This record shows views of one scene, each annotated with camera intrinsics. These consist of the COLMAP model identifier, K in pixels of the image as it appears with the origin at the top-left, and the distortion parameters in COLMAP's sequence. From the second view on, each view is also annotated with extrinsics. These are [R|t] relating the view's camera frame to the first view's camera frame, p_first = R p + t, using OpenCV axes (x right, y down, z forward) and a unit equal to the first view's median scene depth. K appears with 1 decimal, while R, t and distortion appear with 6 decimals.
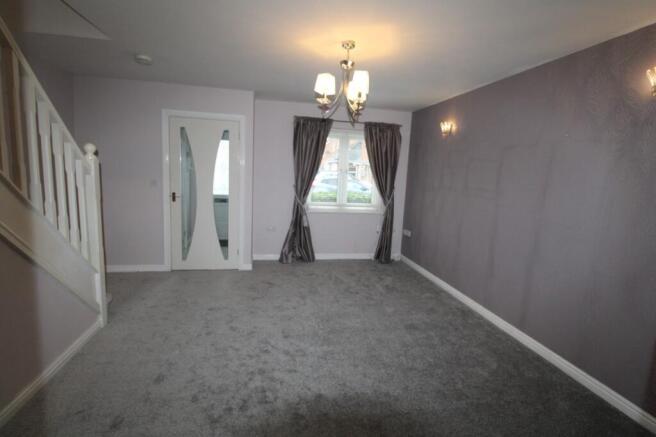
lens RADIAL K [[325.1, 0, 328.4], [0, 325.1, 217.1], [0, 0, 1]] dist [0.003178, 0.000127]
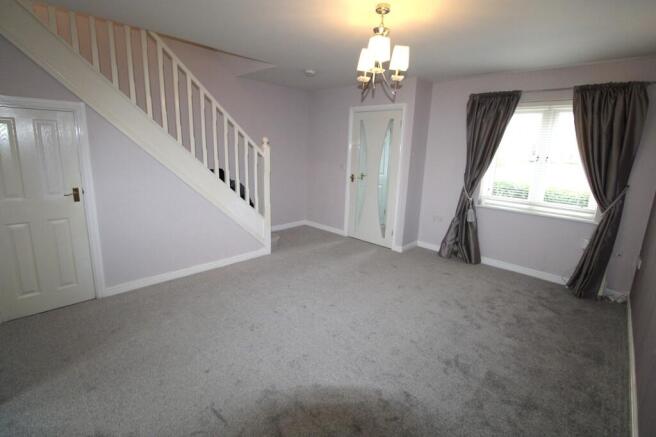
lens RADIAL K [[308.0, 0, 328.6], [0, 308.0, 215.2], [0, 0, 1]] dist [-0.012701, -0.000259]
pose [[0.571830, 0.150275, -0.806491, 0.381392], [-0.128484, 0.987353, 0.092876, -0.016800], [0.810248, 0.050512, 0.583906, 0.216764]]
